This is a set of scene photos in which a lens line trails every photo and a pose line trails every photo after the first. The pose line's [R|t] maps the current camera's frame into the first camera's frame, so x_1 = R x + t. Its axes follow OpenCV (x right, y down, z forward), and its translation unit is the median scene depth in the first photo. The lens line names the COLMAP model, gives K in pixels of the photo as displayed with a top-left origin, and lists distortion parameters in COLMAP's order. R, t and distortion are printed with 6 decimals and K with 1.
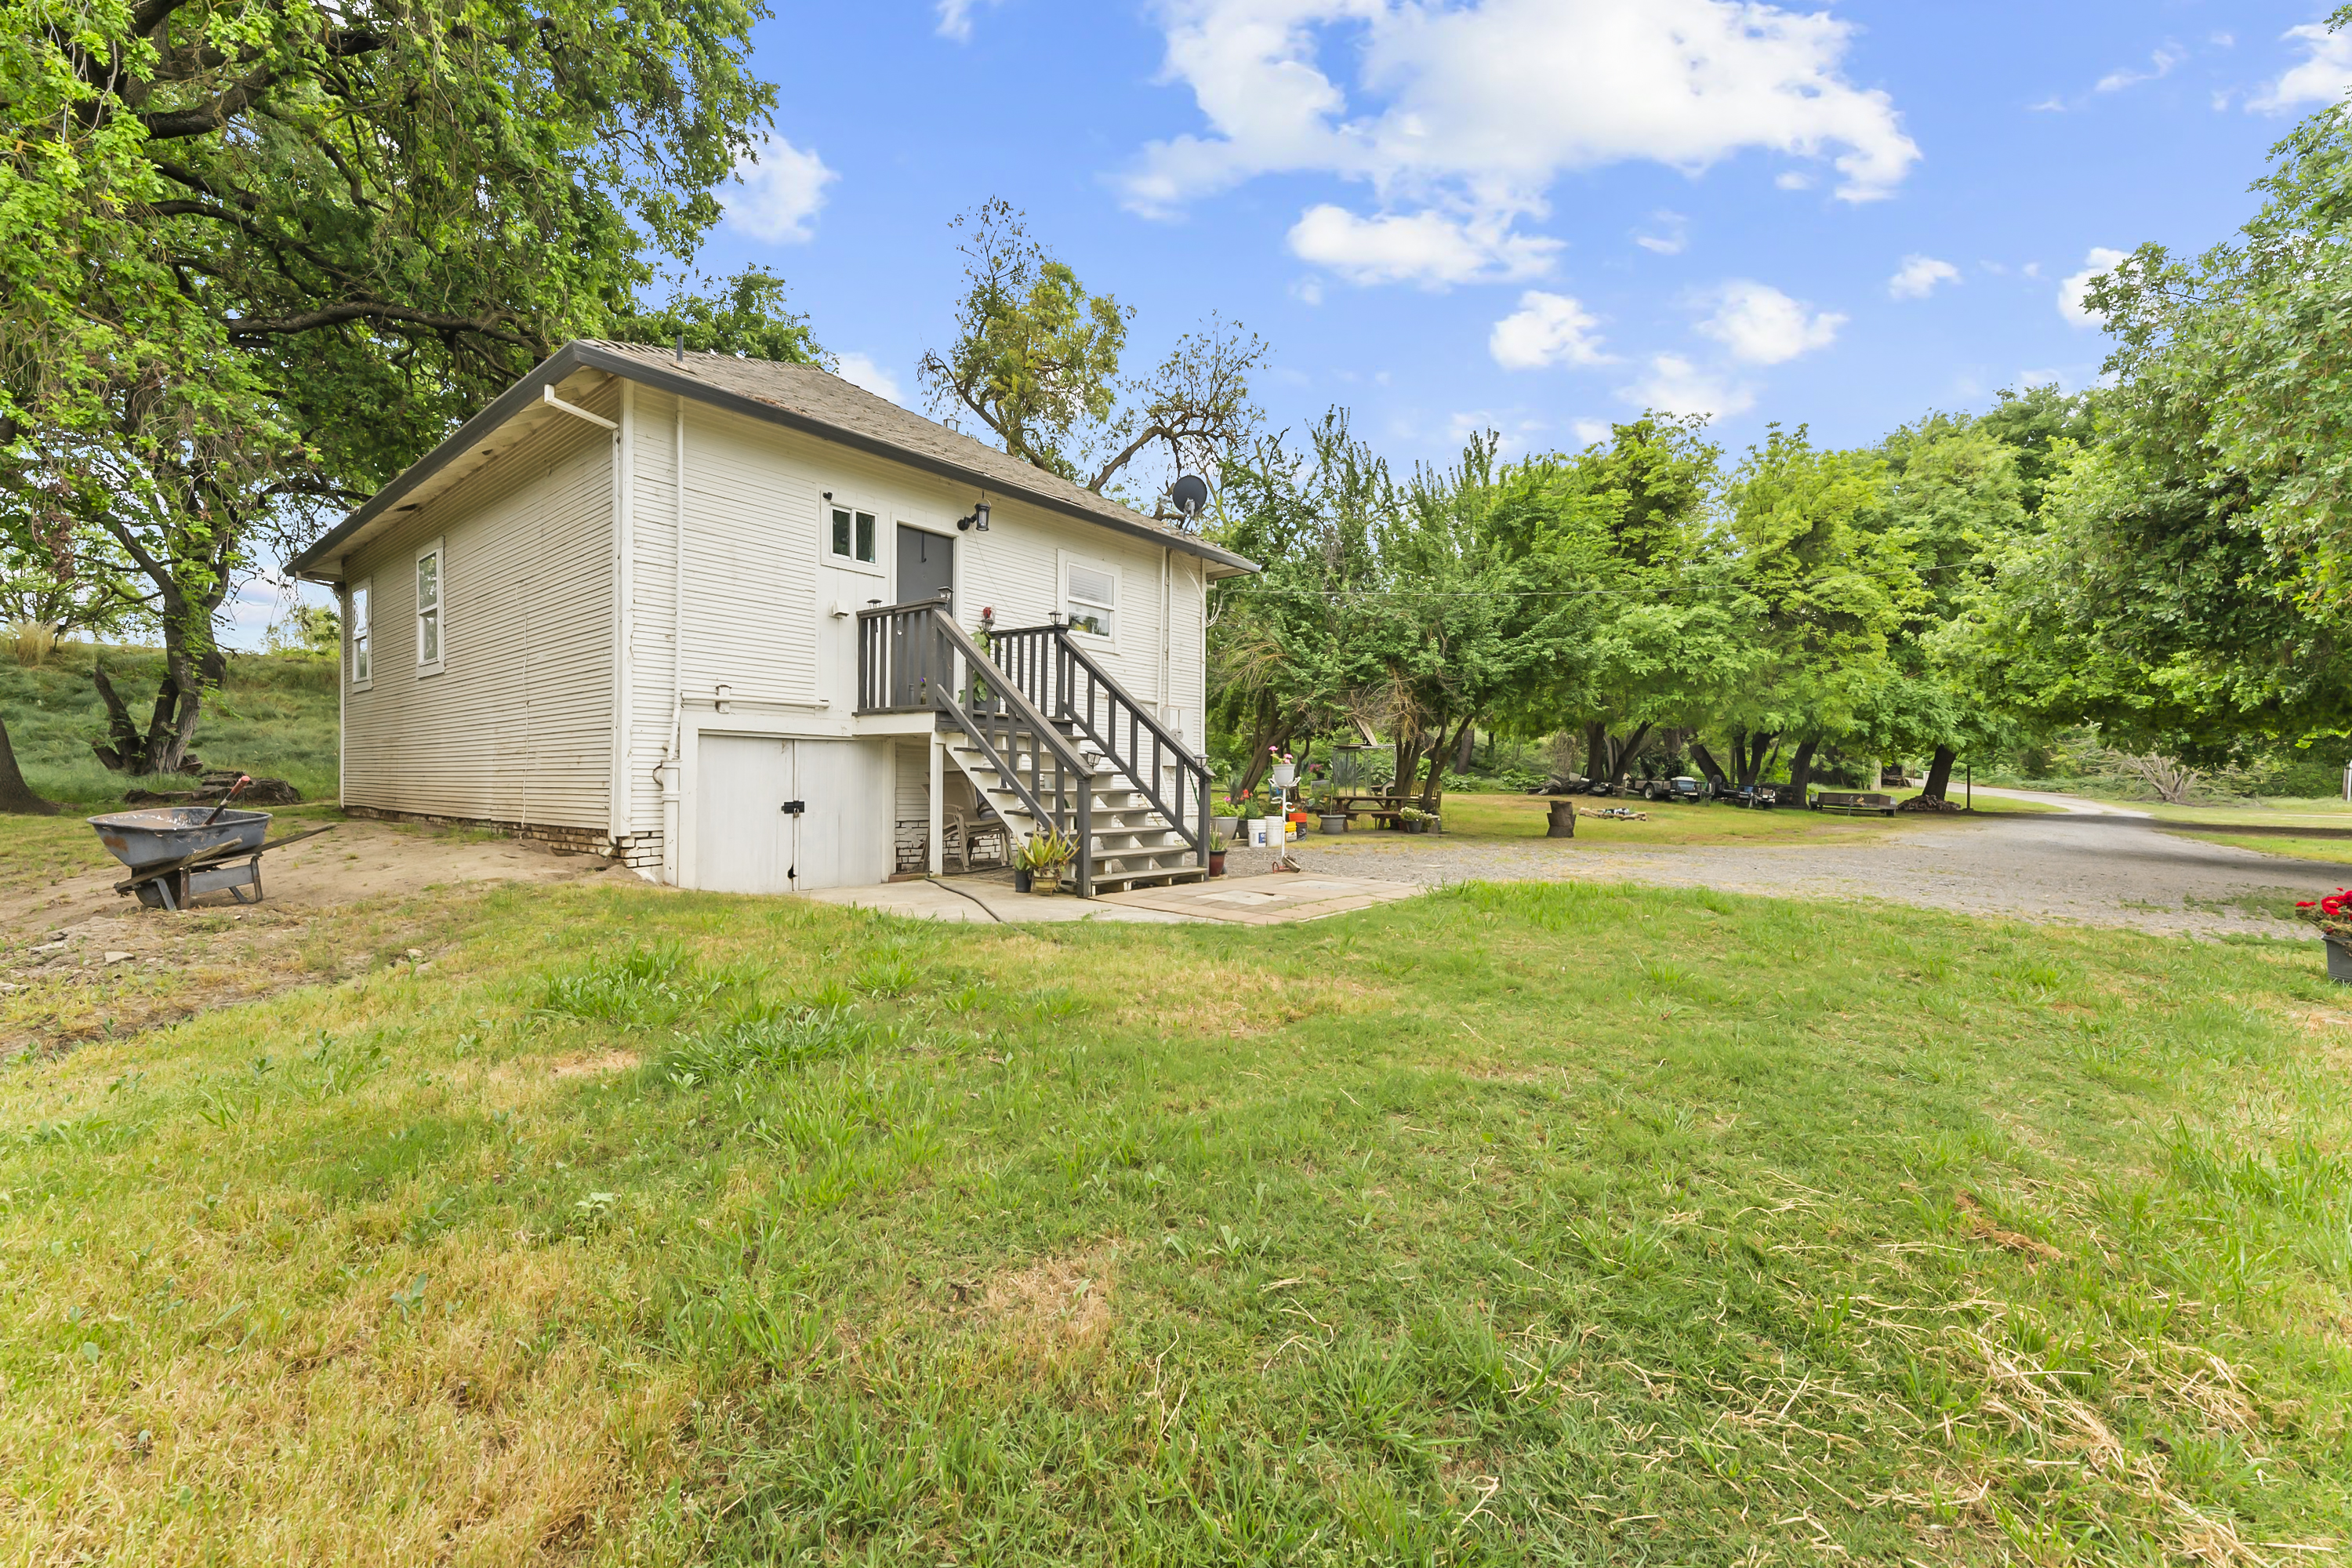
lens RADIAL K [[926.9, 0, 1175.0], [0, 926.9, 787.8], [0, 0, 1]] dist [-0.000603, -0.000298]
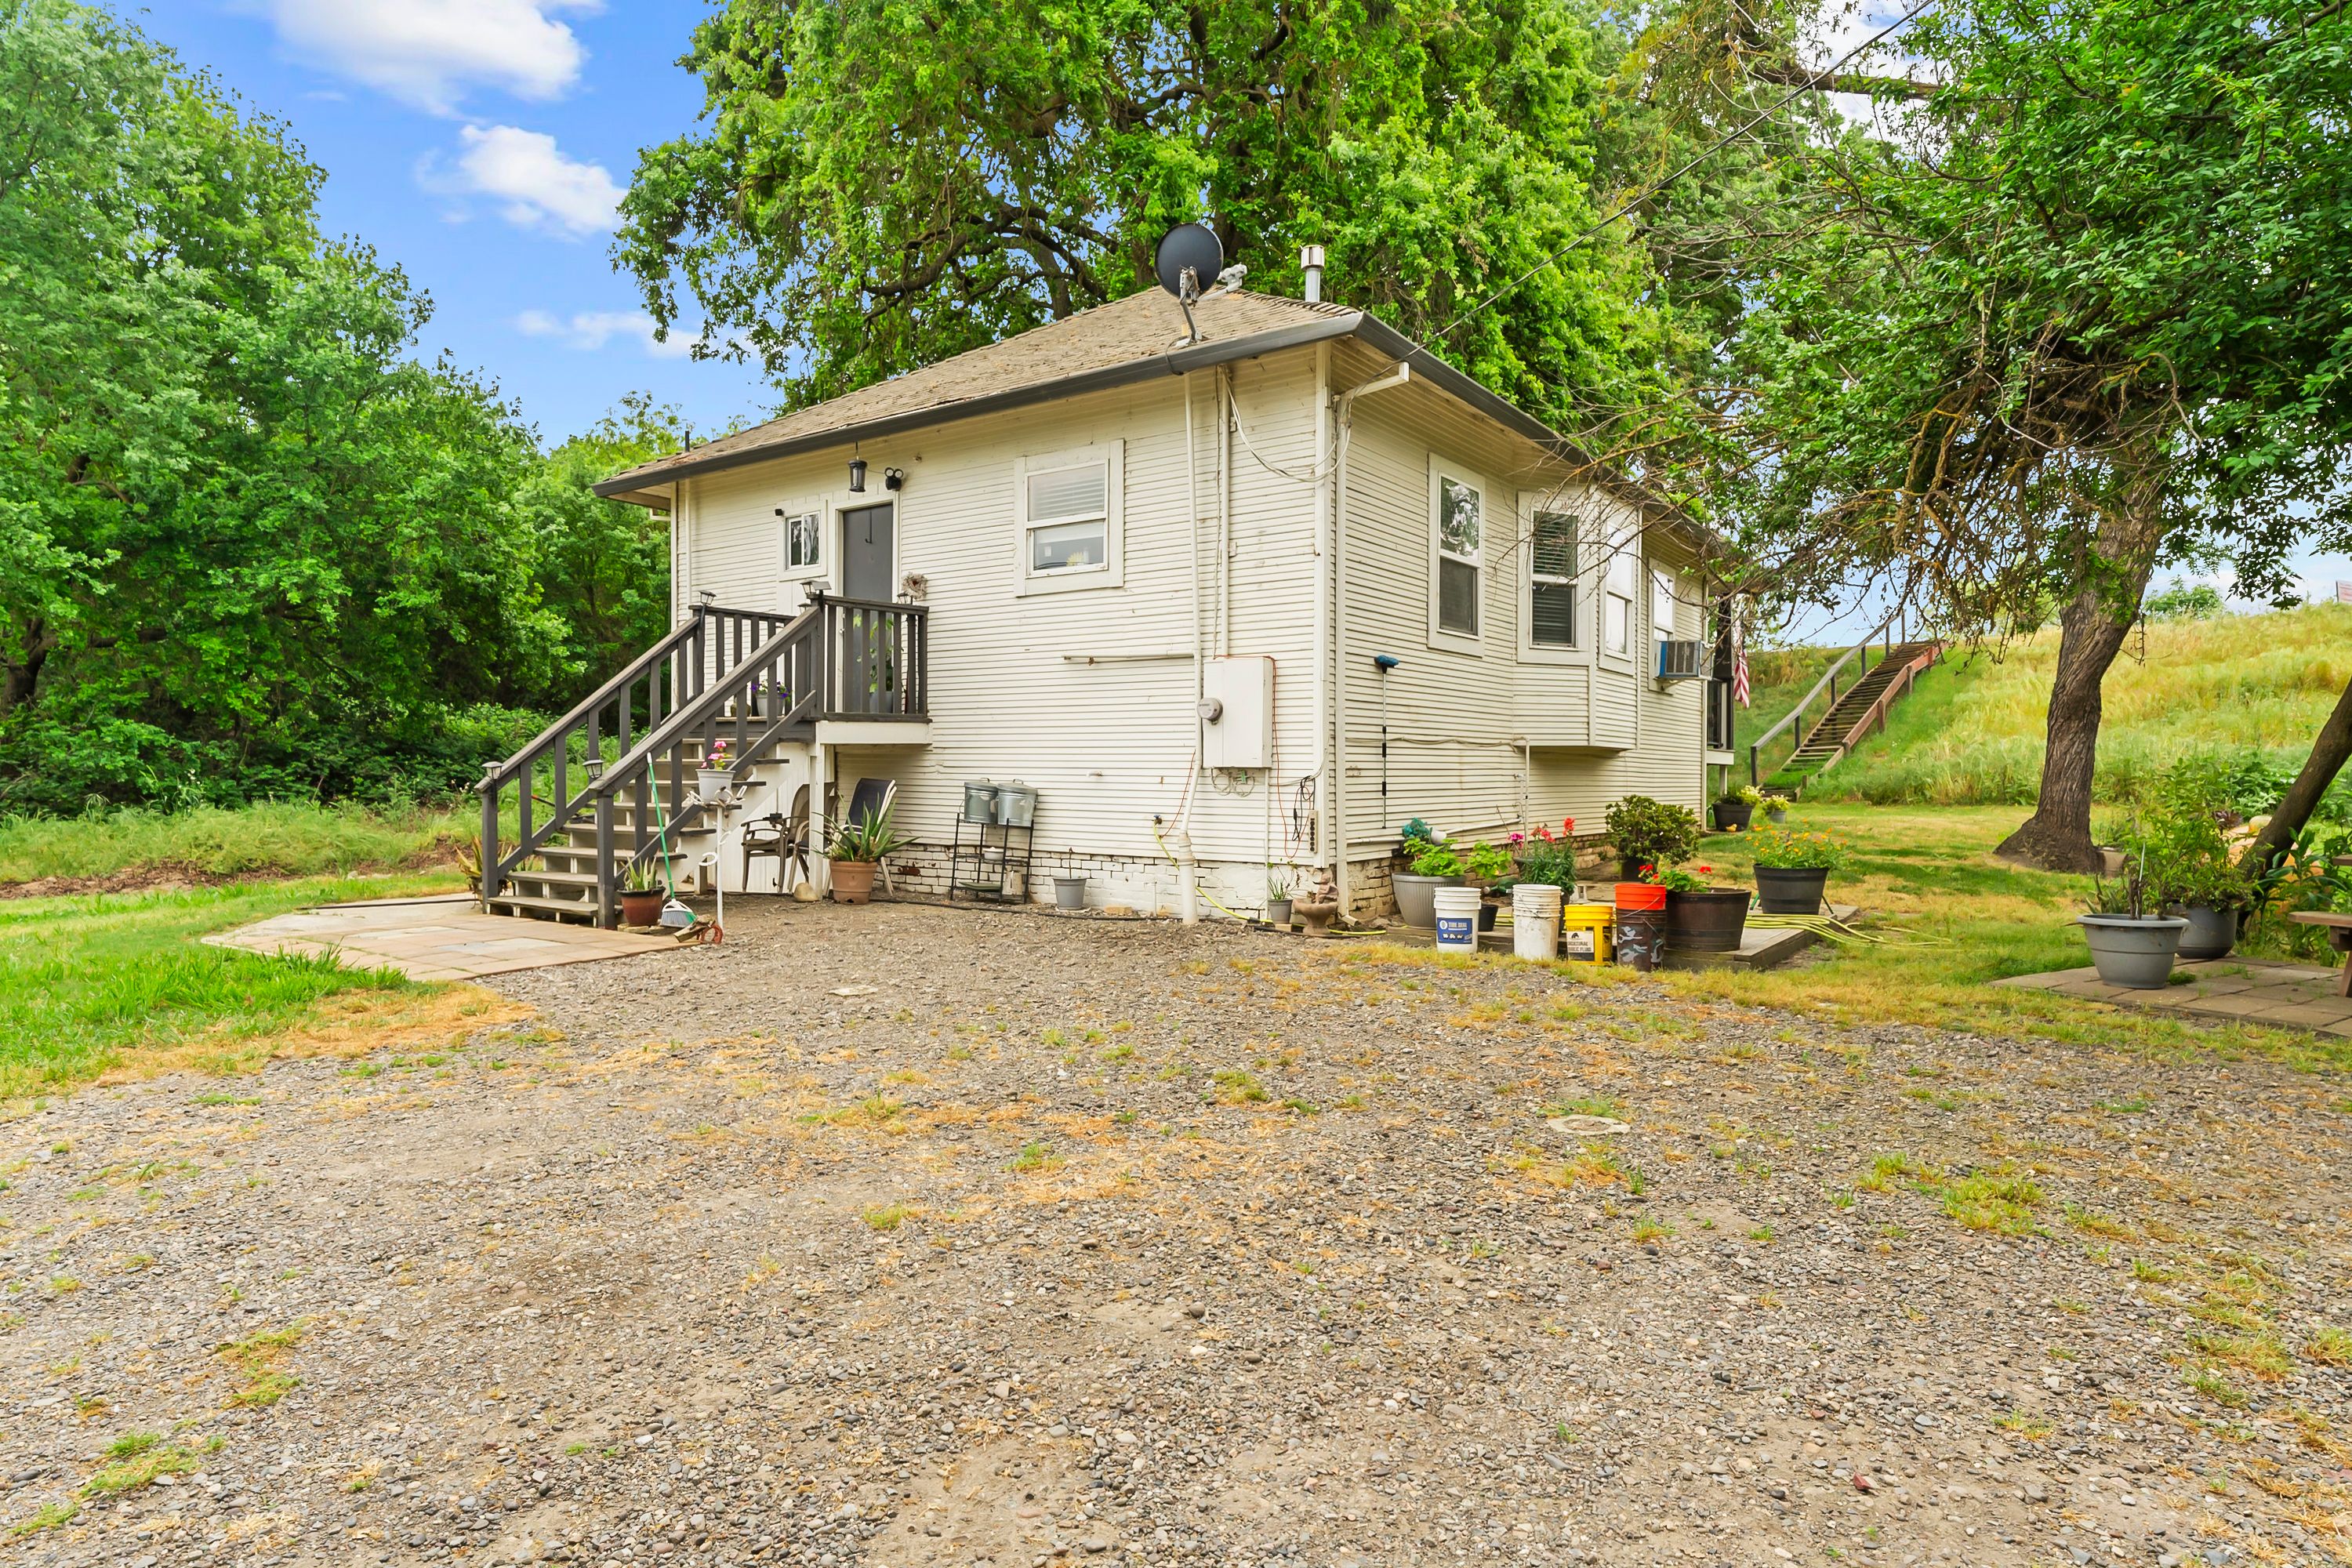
lens RADIAL K [[1319.5, 0, 1170.7], [0, 1319.5, 785.8], [0, 0, 1]] dist [0.000217, 0.000017]
pose [[0.060419, 0.000408, -0.998173, 0.752317], [-0.009072, 0.999959, -0.000140, -0.013304], [0.998132, 0.009064, 0.060420, 0.919362]]
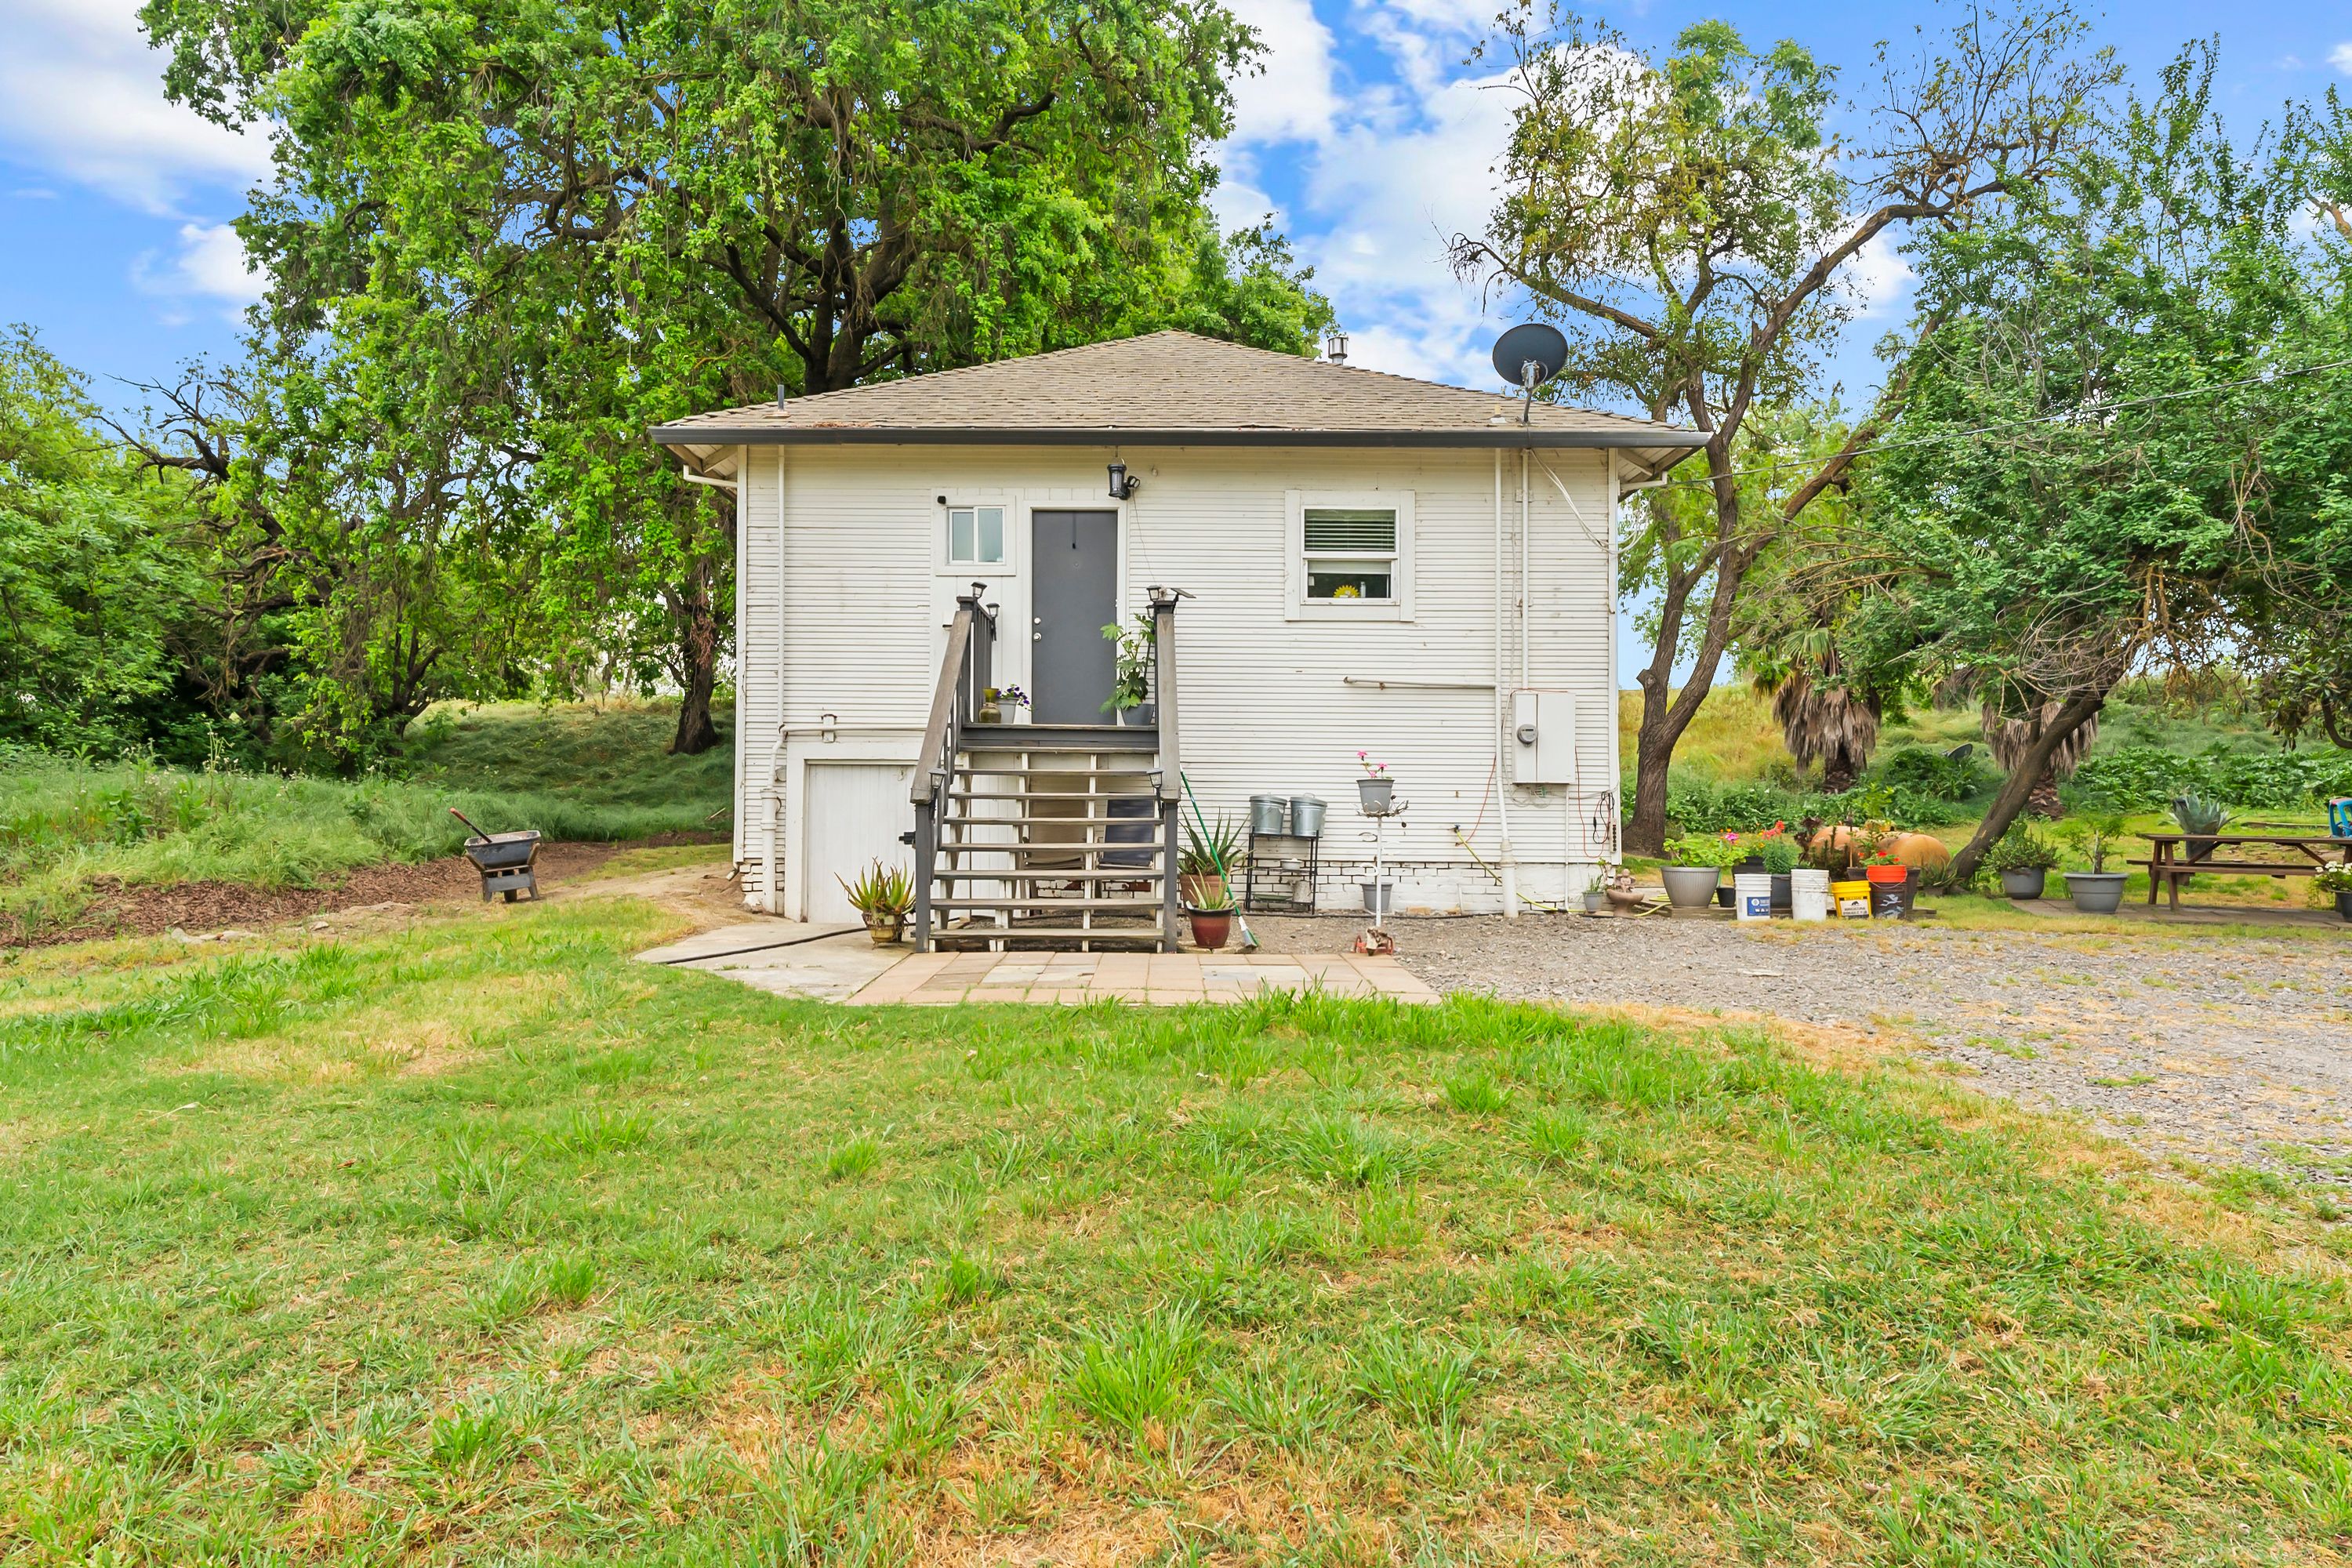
lens RADIAL K [[1231.0, 0, 1175.6], [0, 1231.0, 776.2], [0, 0, 1]] dist [0.001144, 0.000475]
pose [[0.639399, -0.026365, -0.768423, 0.486985], [-0.002425, 0.999338, -0.036305, 0.002188], [0.768871, 0.025076, 0.638912, 0.276346]]
